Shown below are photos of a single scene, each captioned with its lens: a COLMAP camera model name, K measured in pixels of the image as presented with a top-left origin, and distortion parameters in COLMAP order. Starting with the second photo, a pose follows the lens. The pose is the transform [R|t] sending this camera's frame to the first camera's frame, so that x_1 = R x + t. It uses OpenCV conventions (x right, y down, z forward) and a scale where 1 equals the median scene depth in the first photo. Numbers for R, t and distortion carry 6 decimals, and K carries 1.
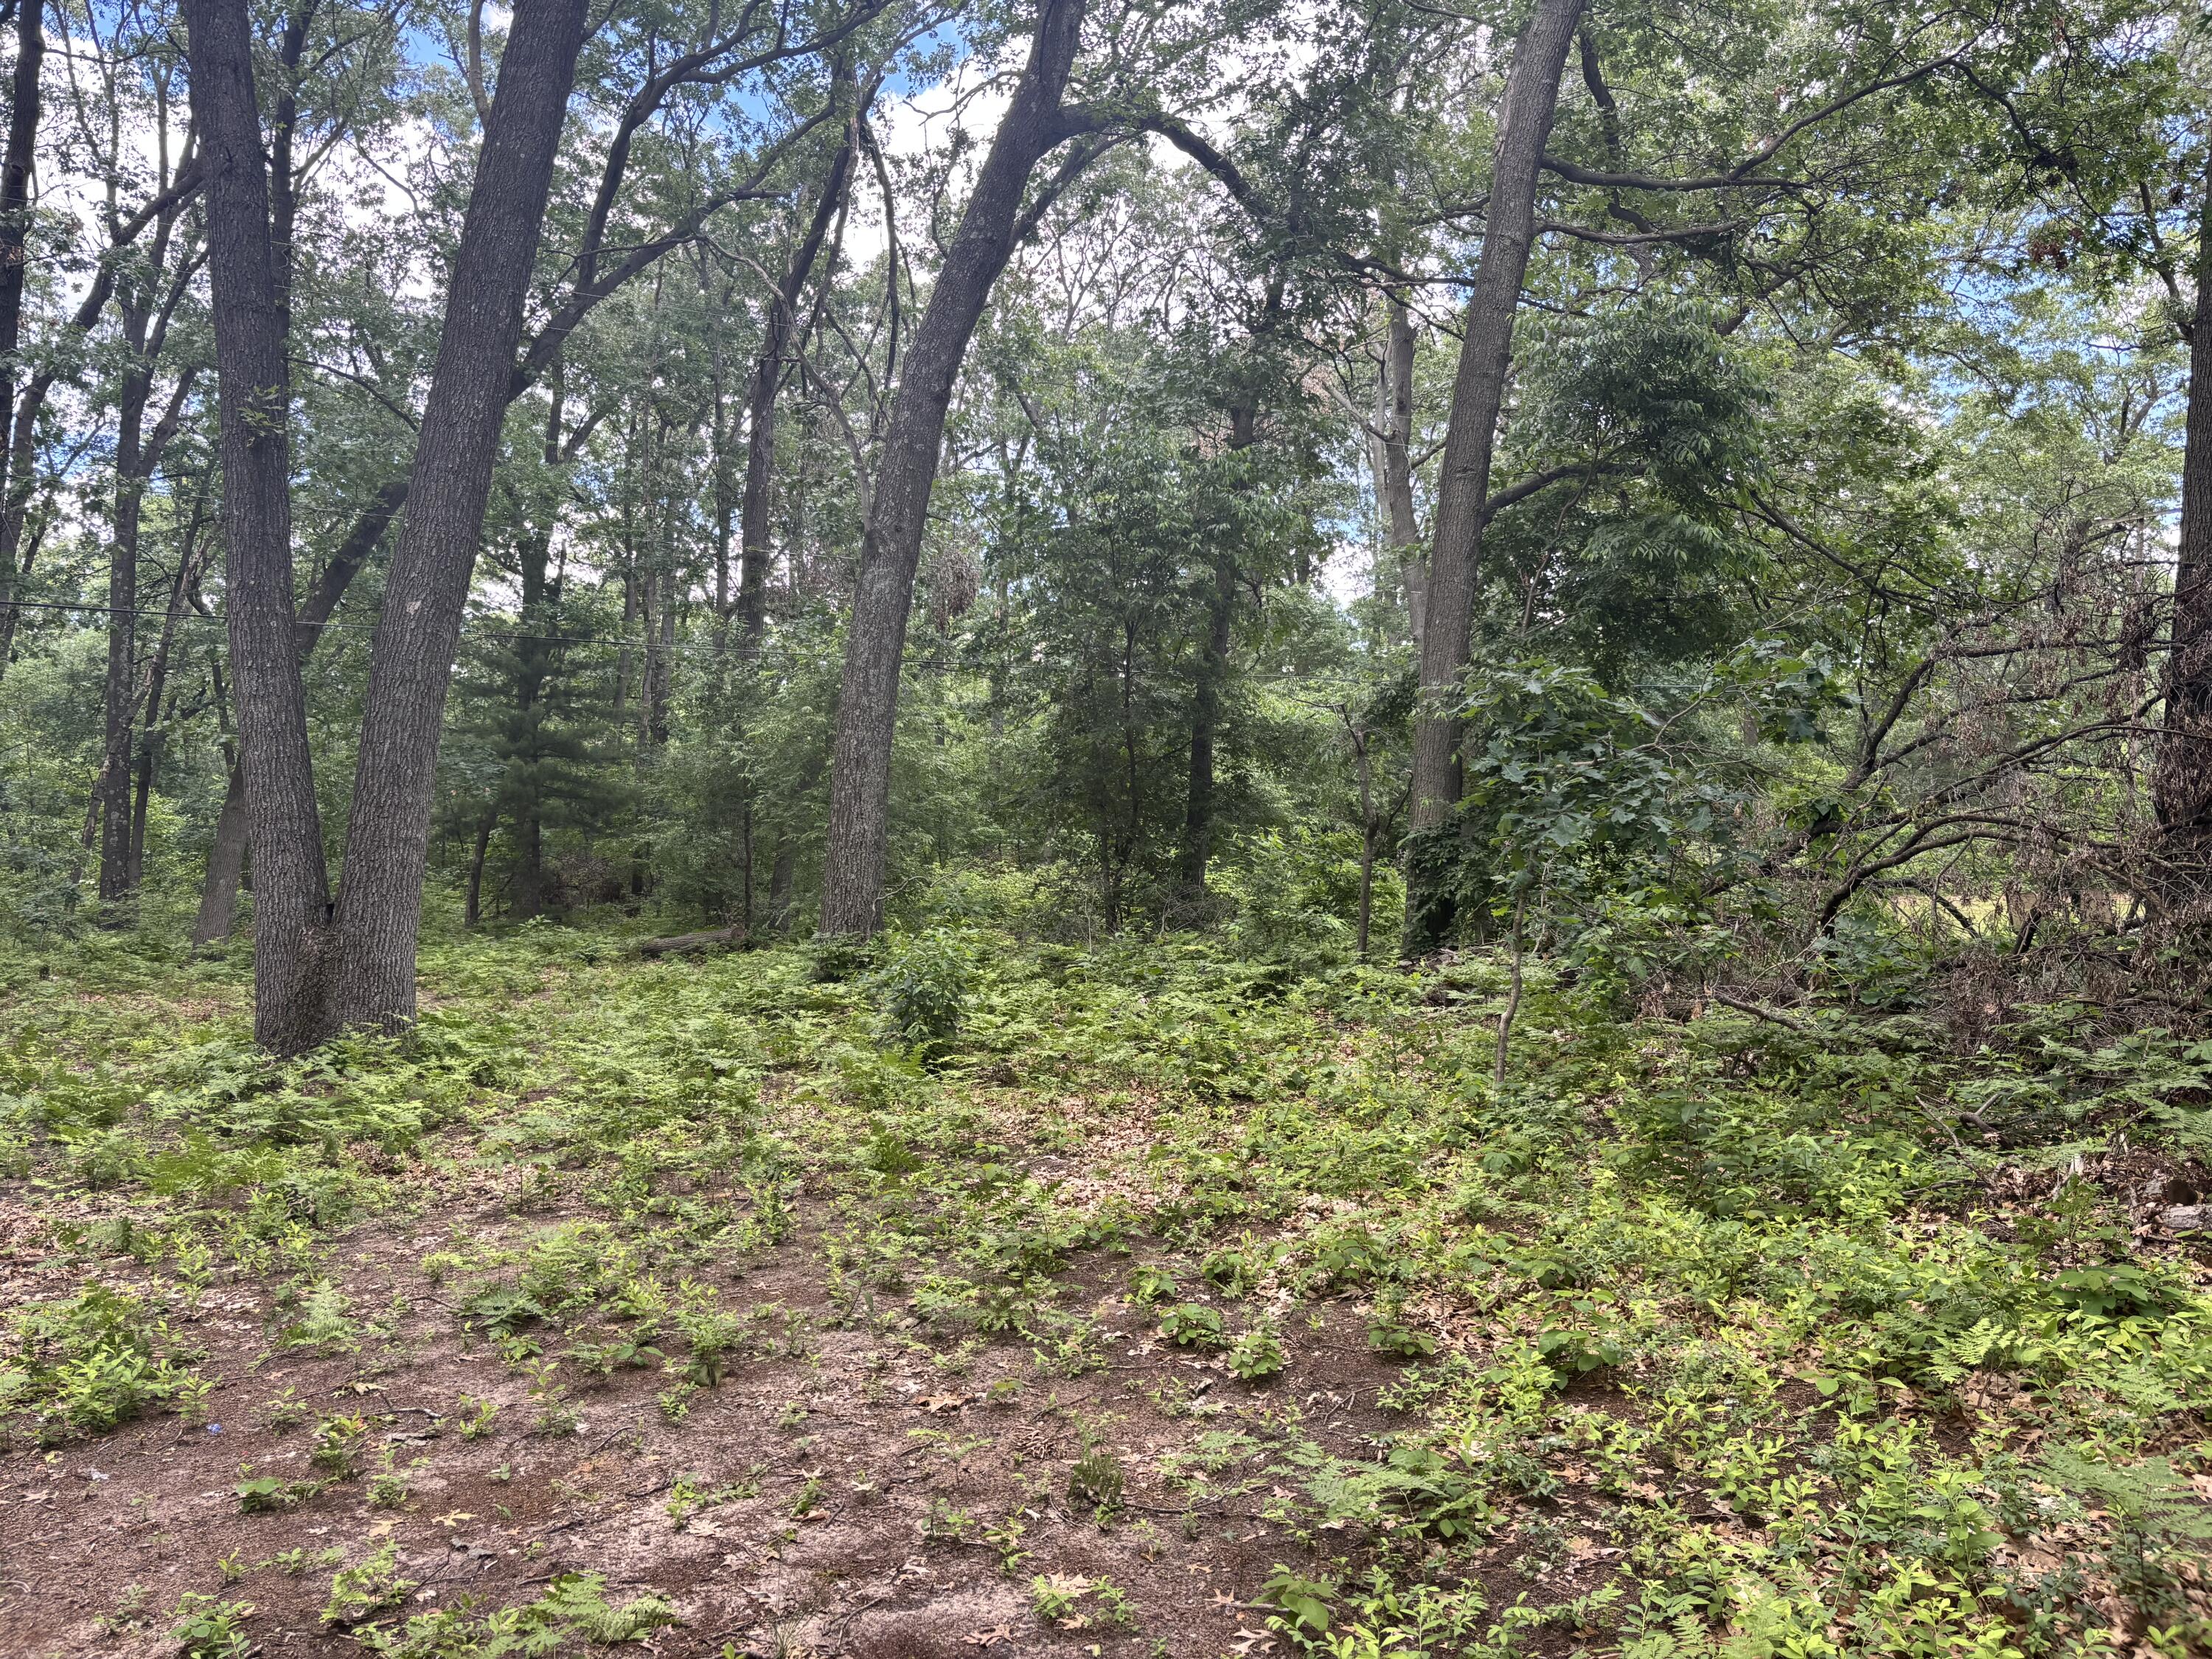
lens RADIAL K [[1640.7, 0, 1107.4], [0, 1640.7, 831.7], [0, 0, 1]] dist [0.037996, -0.056894]
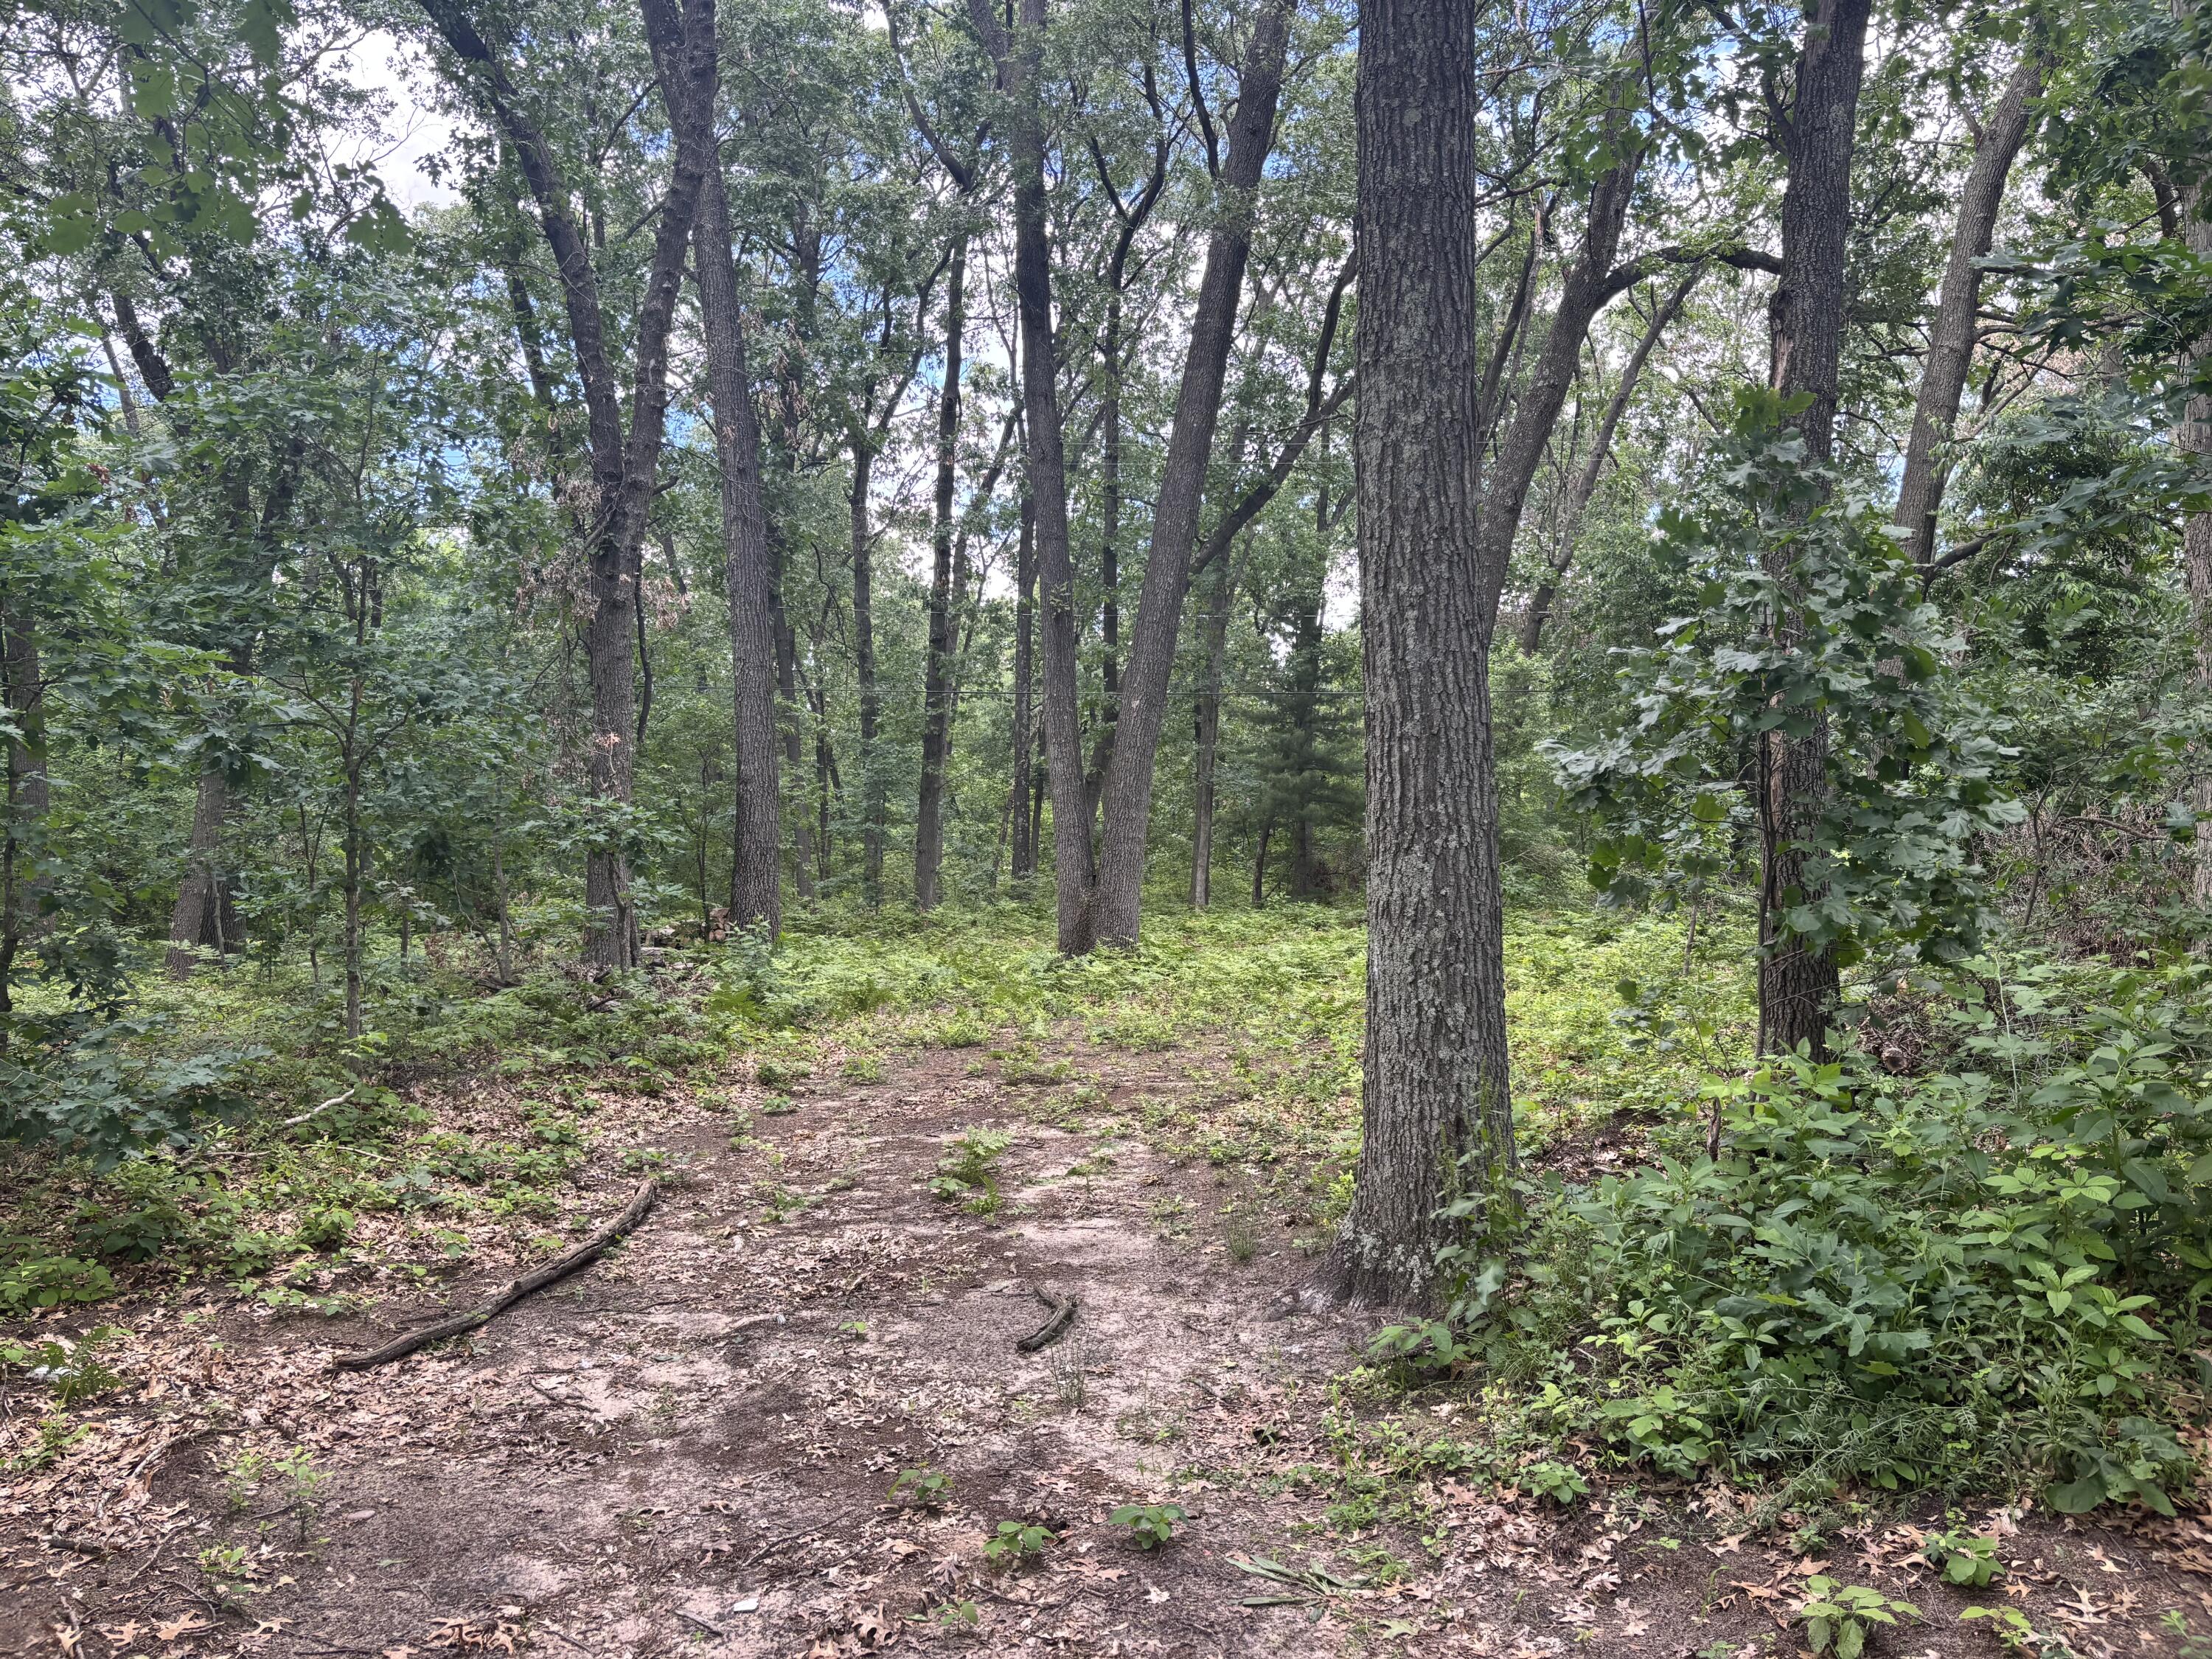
lens RADIAL K [[1640.7, 0, 1107.4], [0, 1640.7, 831.7], [0, 0, 1]] dist [0.037996, -0.056894]
pose [[0.875246, -0.004223, -0.483659, 0.203571], [0.005998, 0.999980, 0.002124, -0.002761], [0.483641, -0.004760, 0.875254, -0.276220]]
